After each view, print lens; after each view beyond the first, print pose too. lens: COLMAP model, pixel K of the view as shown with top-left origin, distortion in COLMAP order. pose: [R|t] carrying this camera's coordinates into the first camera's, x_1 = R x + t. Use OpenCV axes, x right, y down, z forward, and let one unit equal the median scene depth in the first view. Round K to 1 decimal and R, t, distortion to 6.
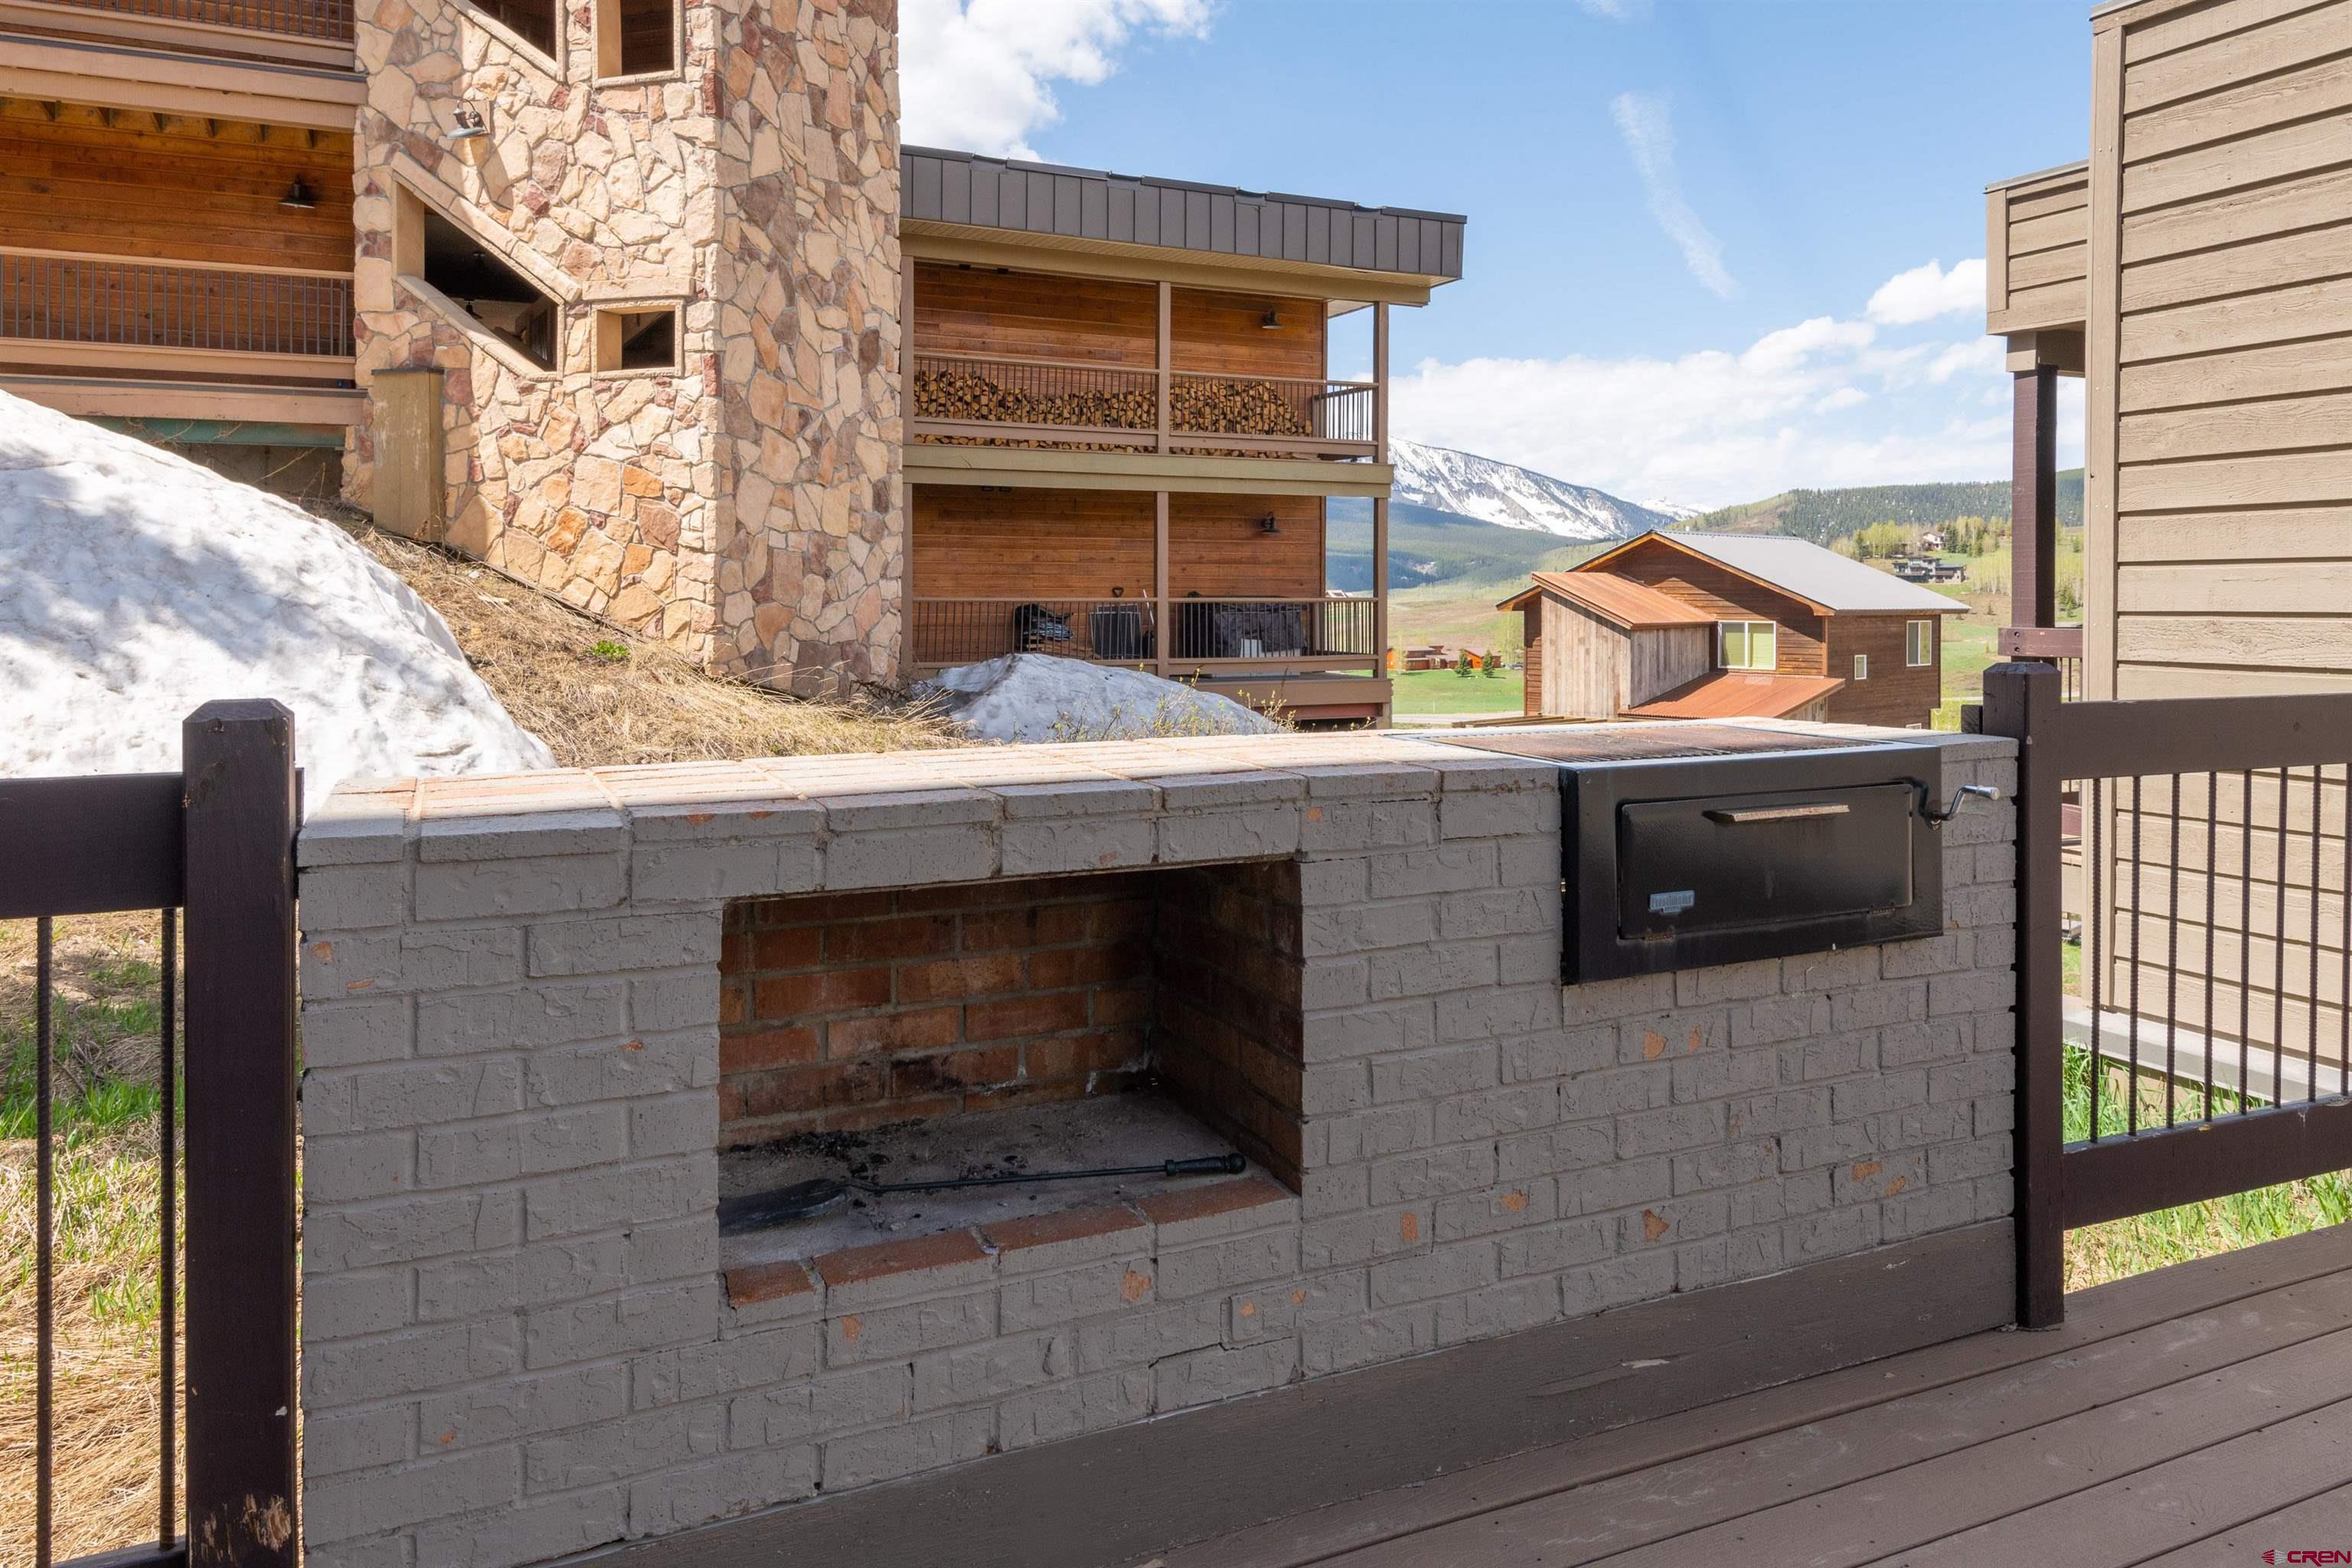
lens RADIAL K [[1631.9, 0, 1200.6], [0, 1631.9, 616.5], [0, 0, 1]] dist [0.038940, -0.039194]
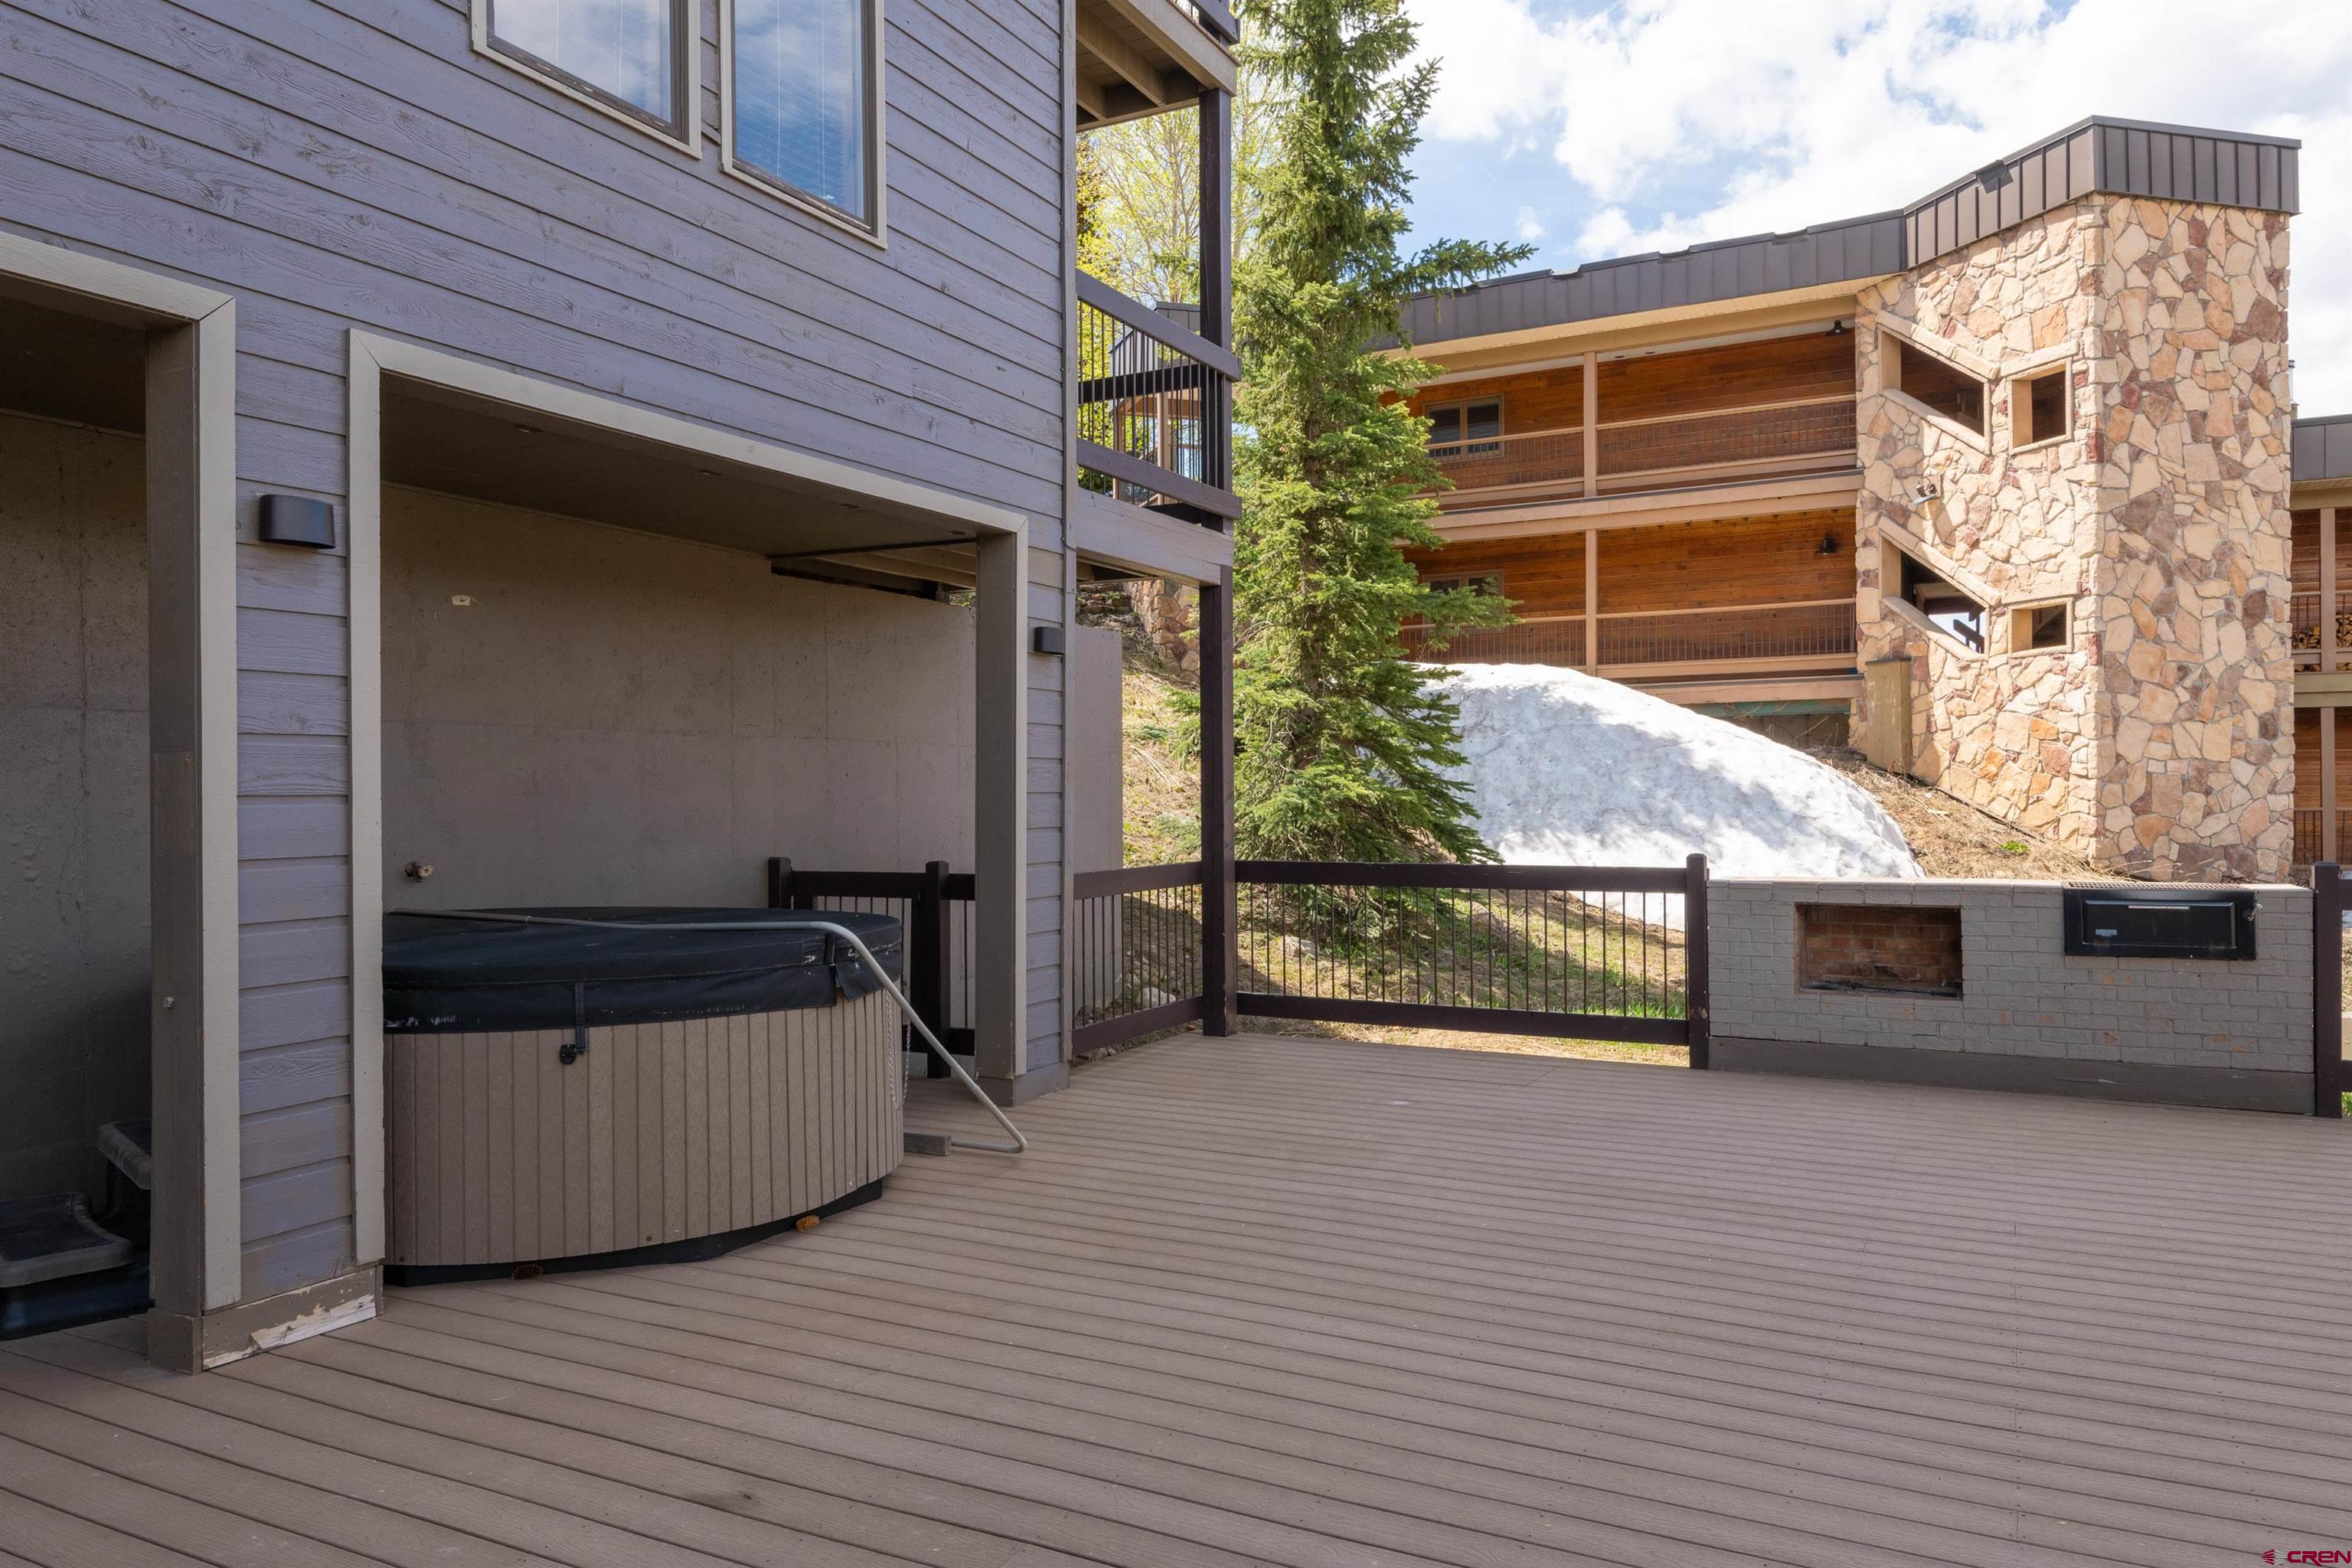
lens RADIAL K [[1548.3, 0, 1176.0], [0, 1548.3, 784.0], [0, 0, 1]] dist [-0.002251, -0.006354]
pose [[0.593367, -0.010889, -0.804859, 0.276084], [-0.004039, 0.999856, -0.016504, -0.009305], [0.804922, 0.013044, 0.593237, -0.374908]]
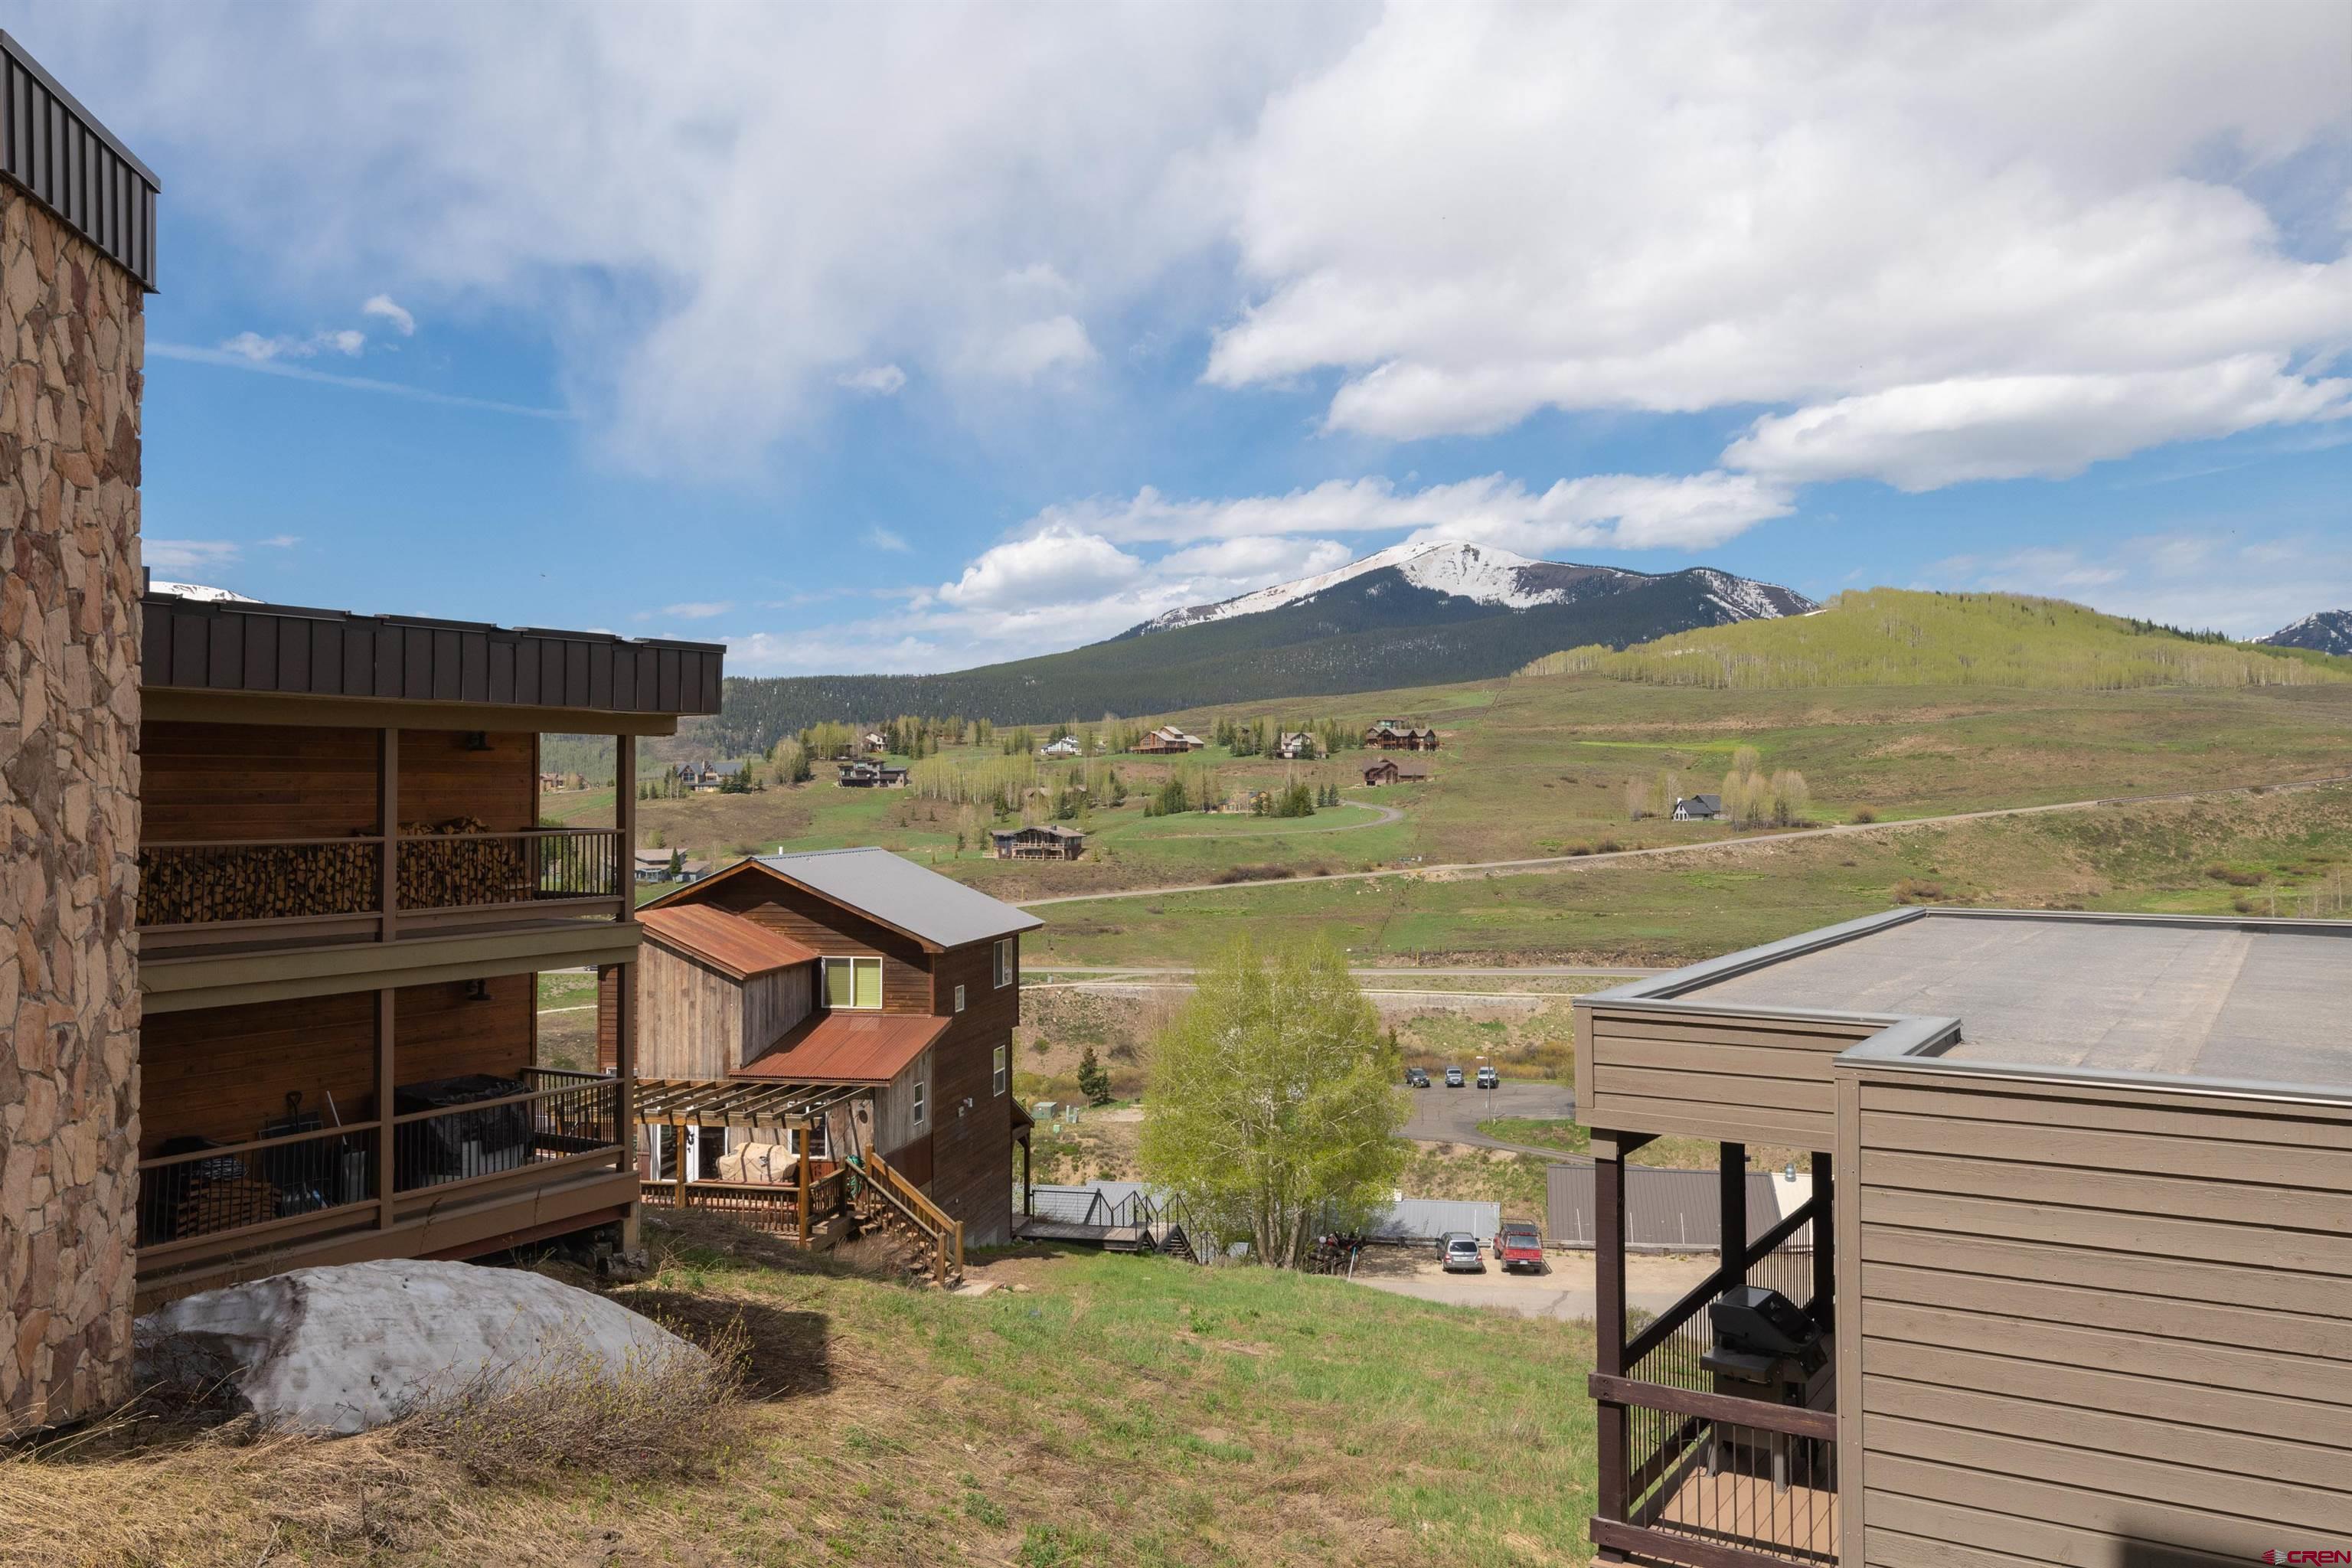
lens RADIAL K [[1870.4, 0, 1160.8], [0, 1870.4, 742.9], [0, 0, 1]] dist [0.012599, -0.002739]
pose [[0.840790, 0.016480, 0.541111, -0.296516], [0.006013, 0.999191, -0.039774, -0.227823], [-0.541328, 0.036695, 0.840010, 0.005852]]
